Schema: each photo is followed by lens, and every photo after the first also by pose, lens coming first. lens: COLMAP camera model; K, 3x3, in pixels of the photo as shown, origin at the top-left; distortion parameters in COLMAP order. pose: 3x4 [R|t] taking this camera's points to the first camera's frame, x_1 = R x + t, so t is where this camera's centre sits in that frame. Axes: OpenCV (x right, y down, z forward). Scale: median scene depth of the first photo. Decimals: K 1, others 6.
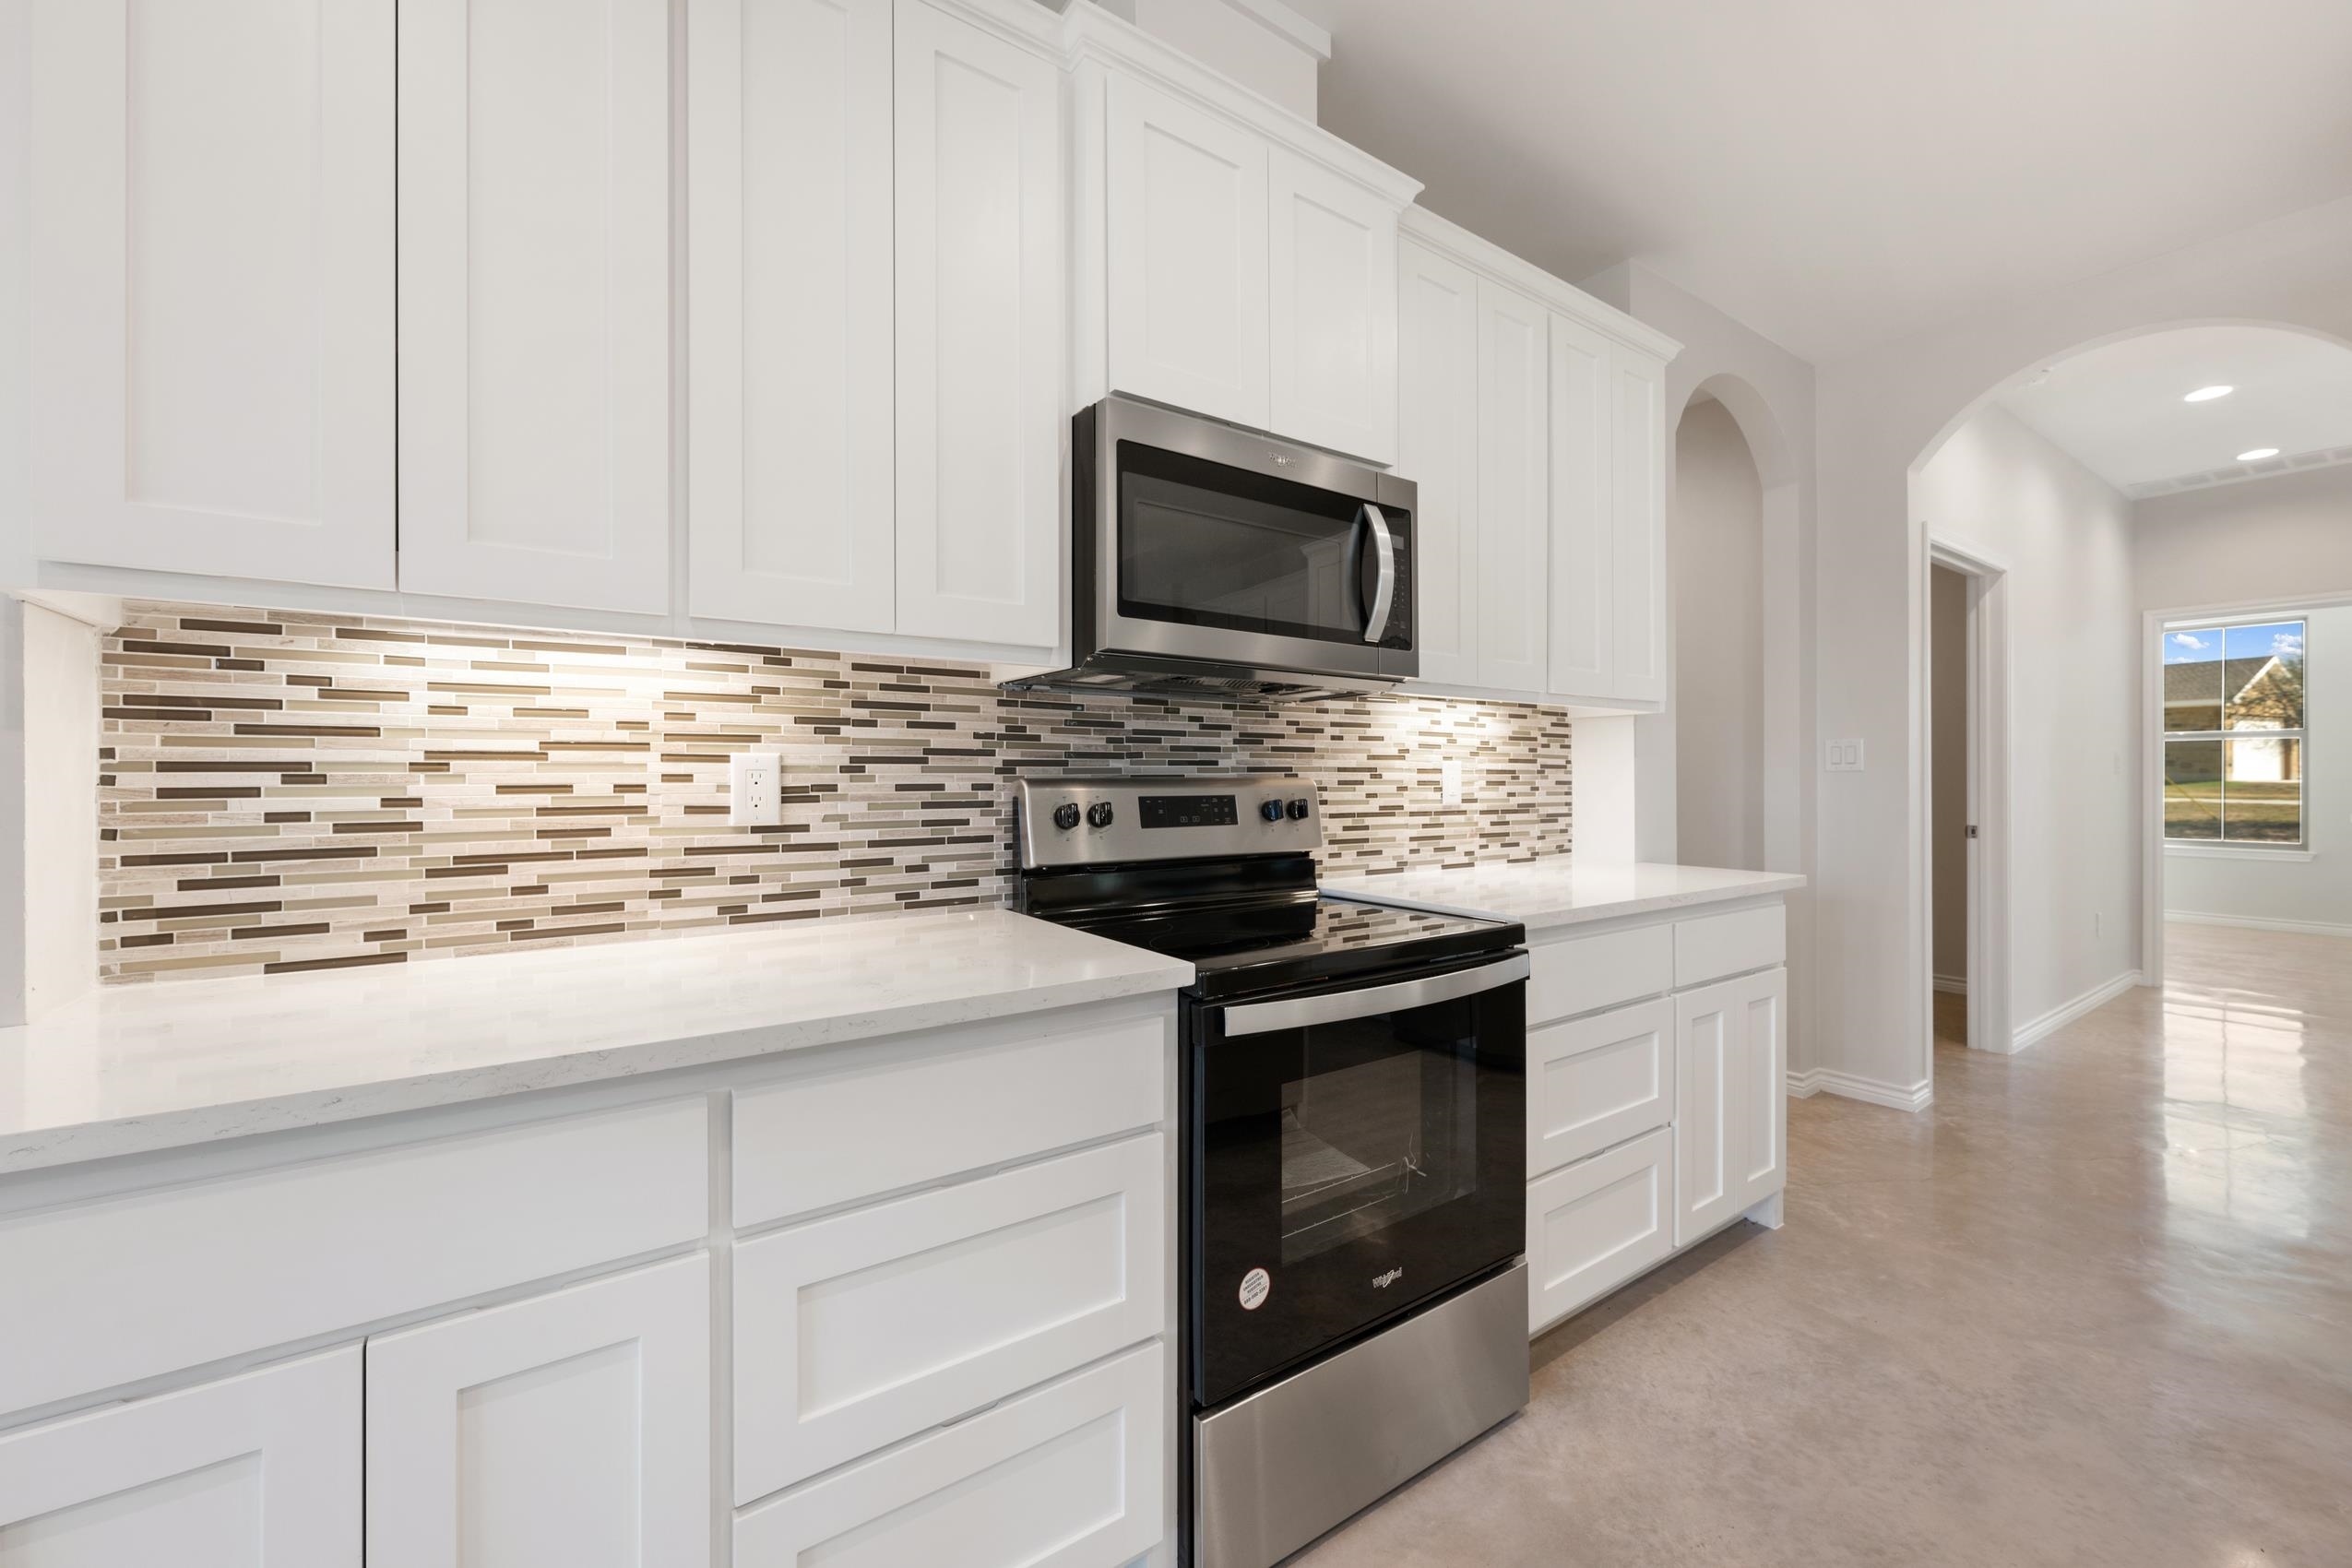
lens RADIAL K [[929.5, 0, 1170.6], [0, 929.5, 772.5], [0, 0, 1]] dist [-0.001060, 0.000340]
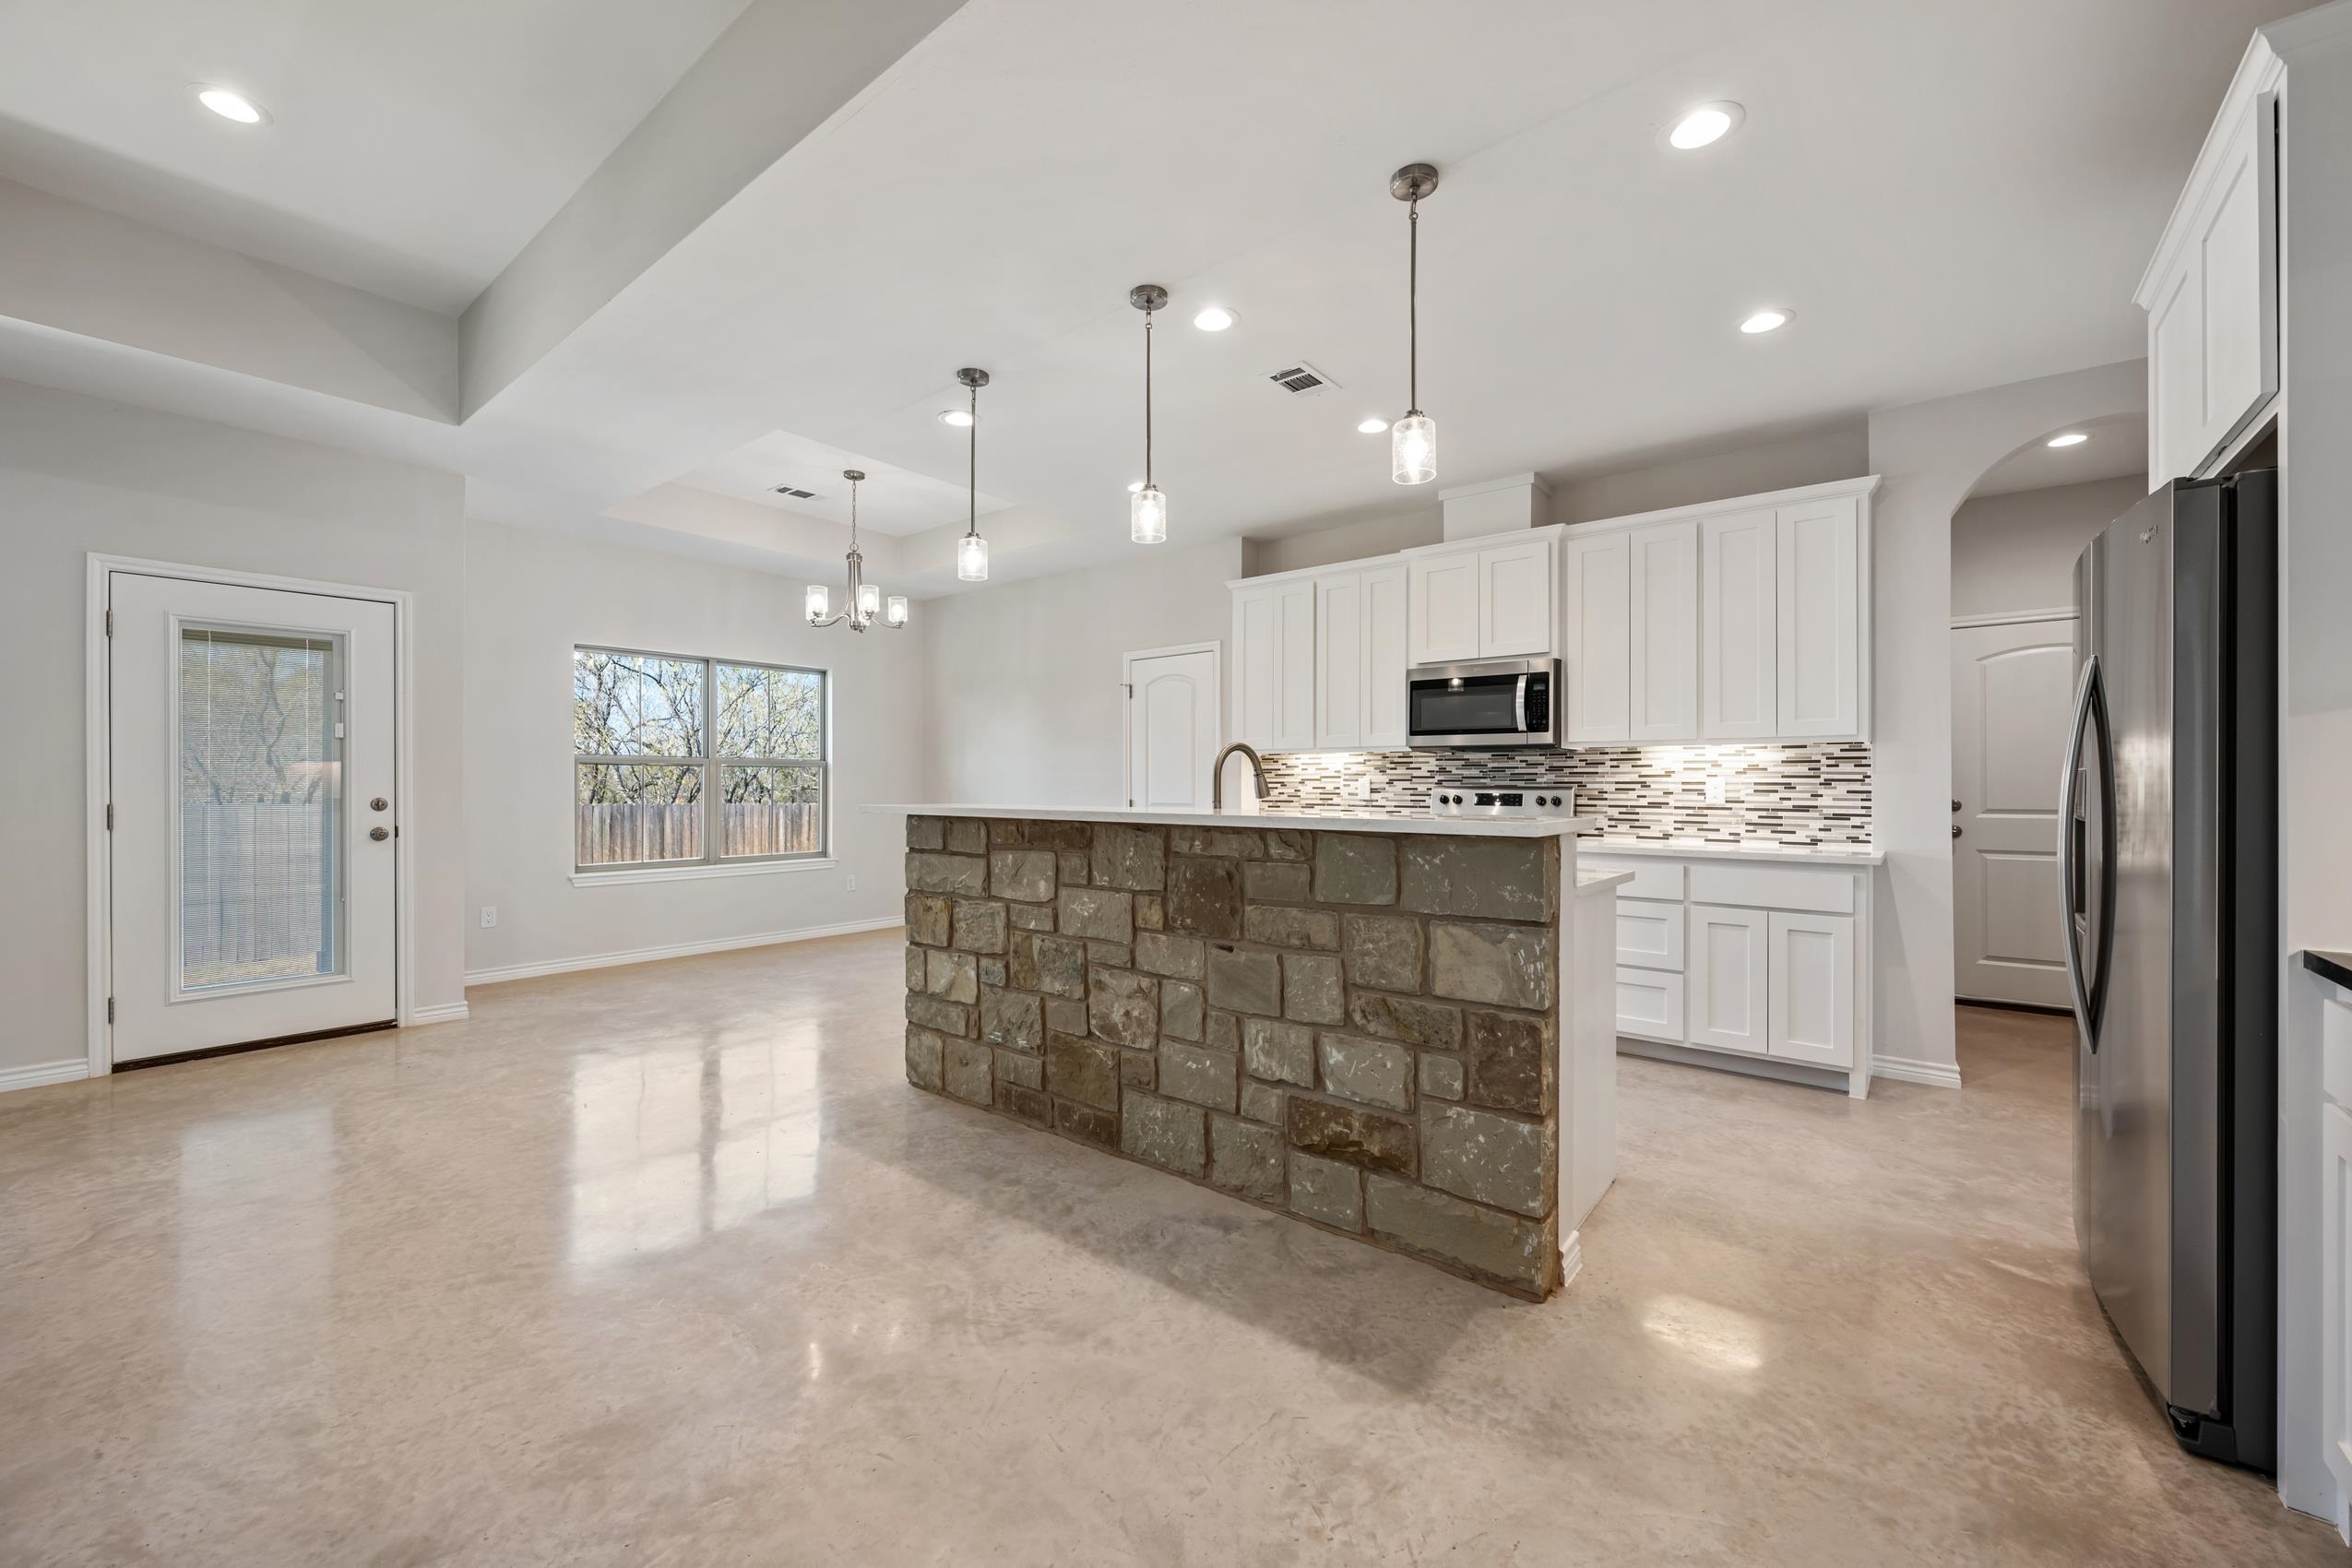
lens RADIAL K [[929.5, 0, 1171.5], [0, 929.5, 780.8], [0, 0, 1]] dist [-0.001060, 0.000340]
pose [[0.274293, -0.001981, -0.961644, 2.200472], [0.000295, 0.999998, -0.001976, -0.004437], [0.961646, 0.000259, 0.274293, -0.532510]]
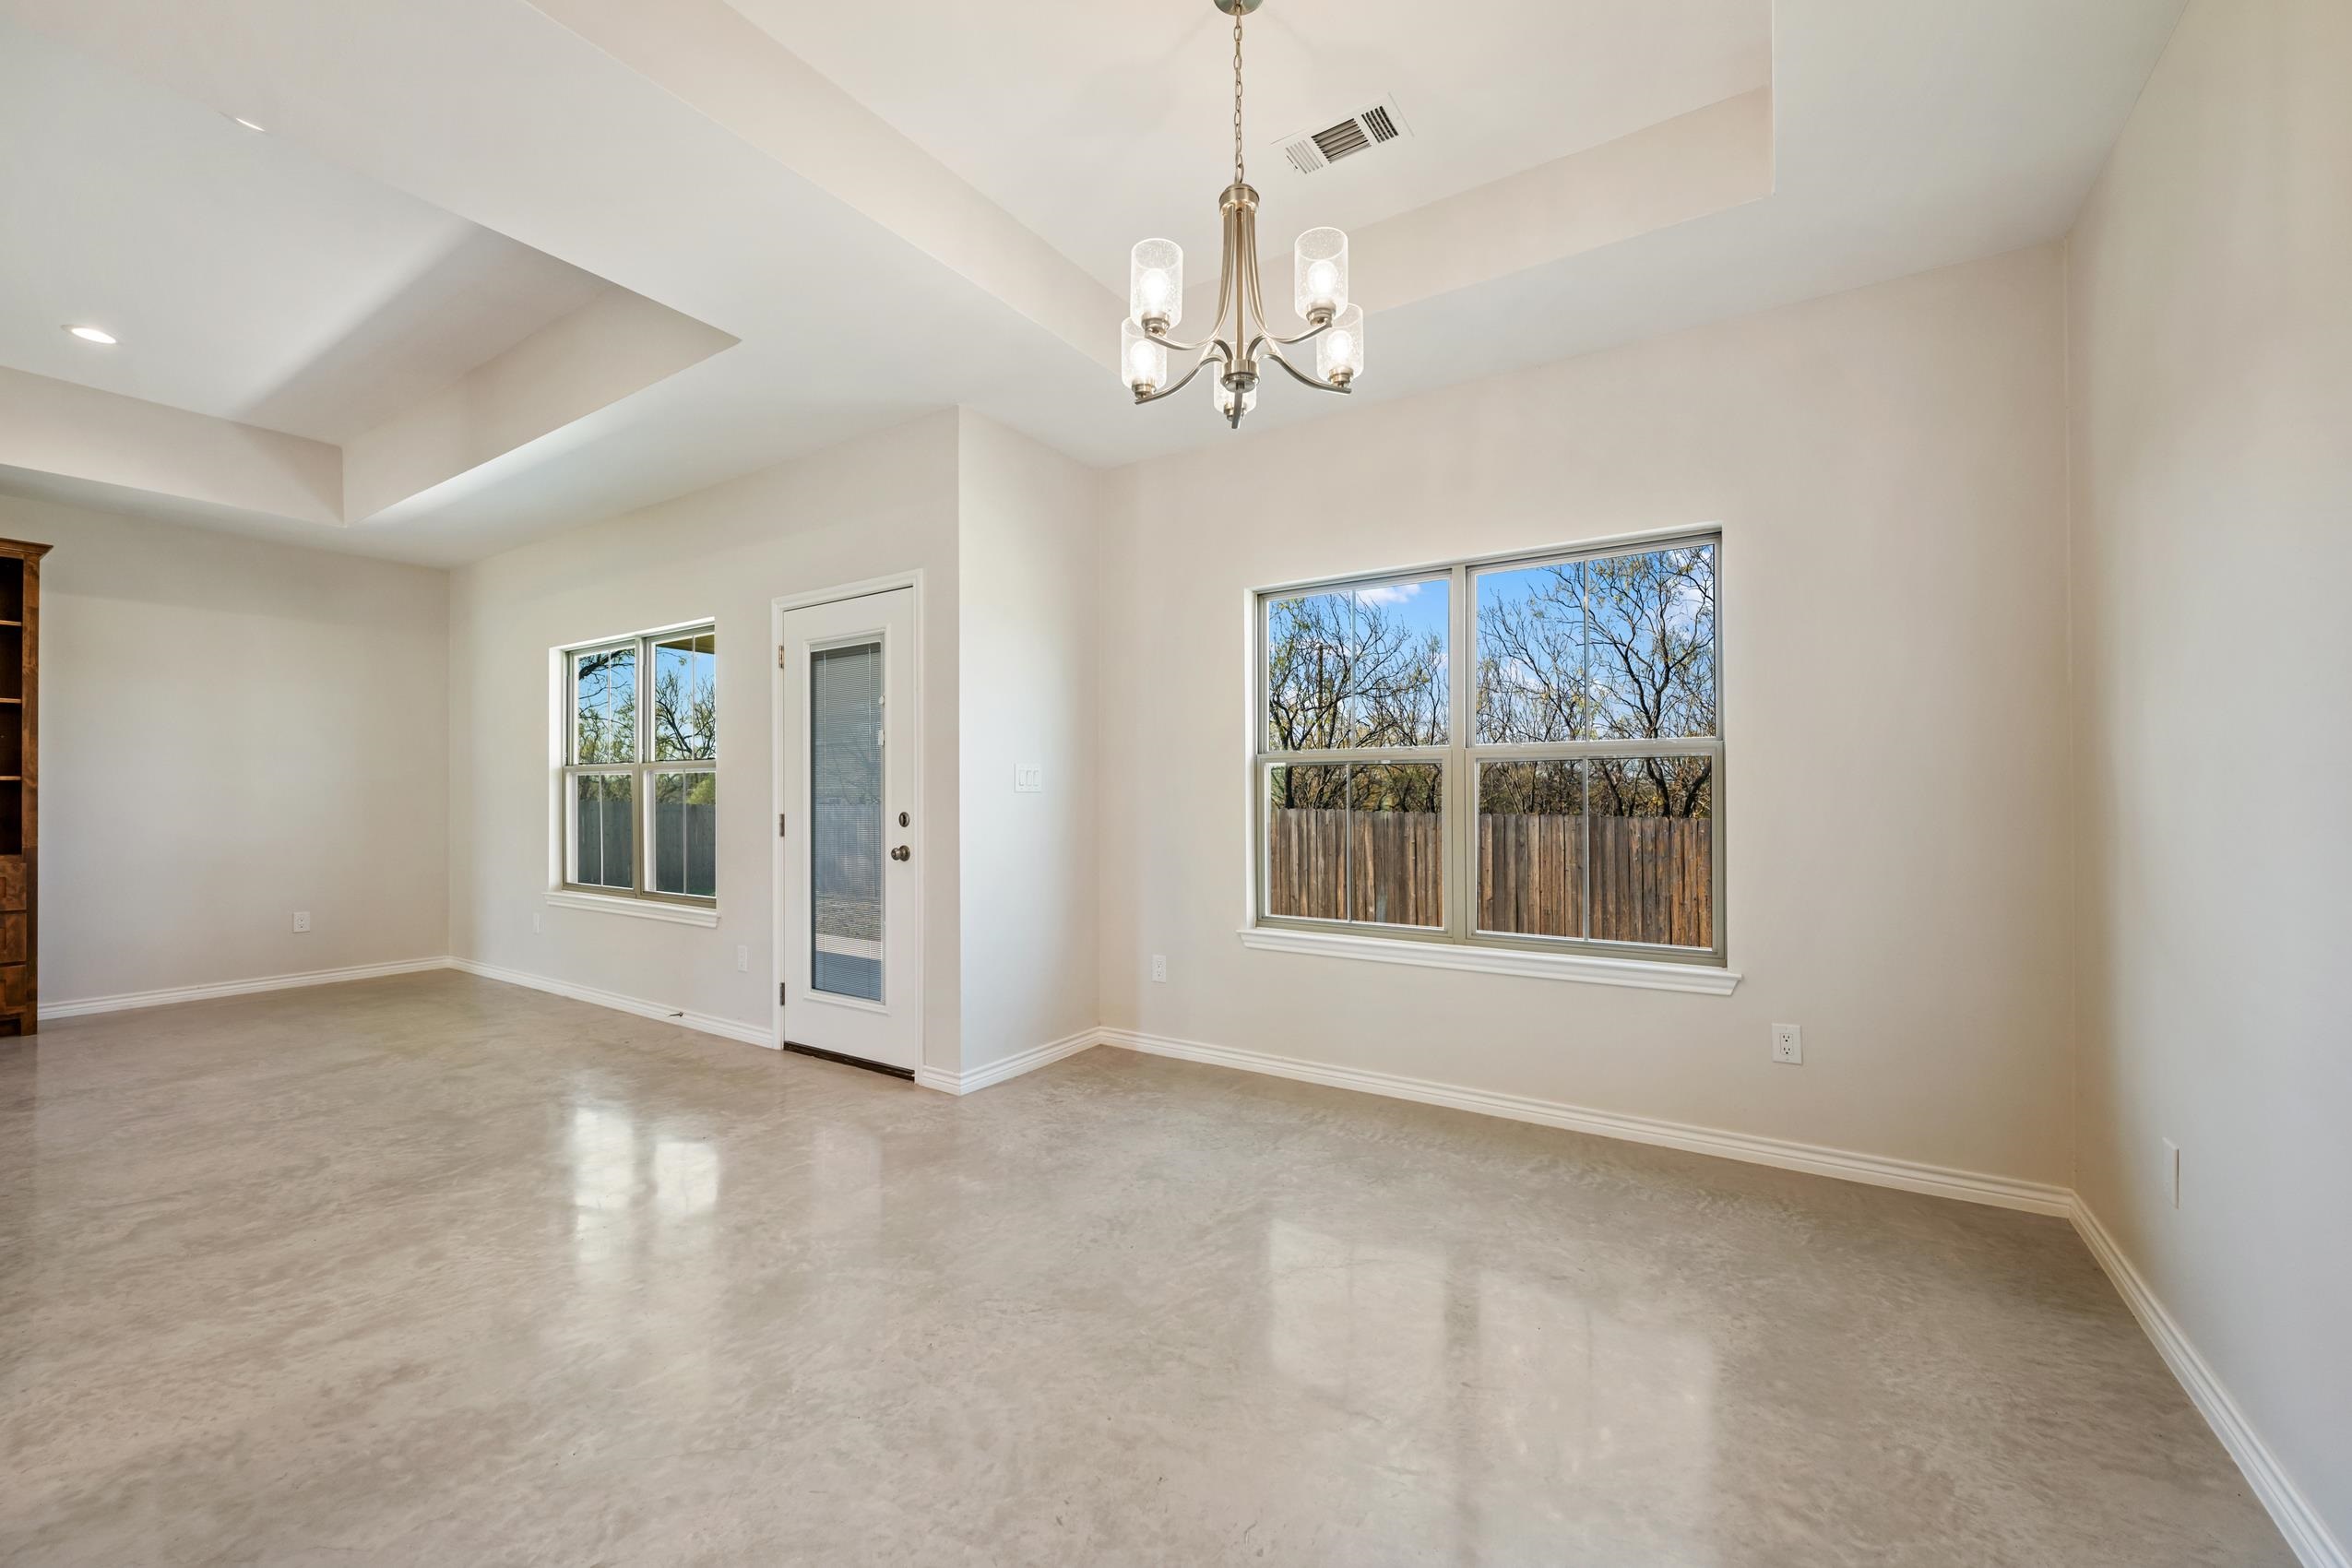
lens RADIAL K [[929.5, 0, 1169.1], [0, 929.5, 791.8], [0, 0, 1]] dist [-0.001060, 0.000340]
pose [[-0.929381, 0.001214, -0.369120, -0.329122], [0.003333, 0.999981, -0.005103, 0.000567], [0.369107, -0.005973, -0.929368, 0.288853]]
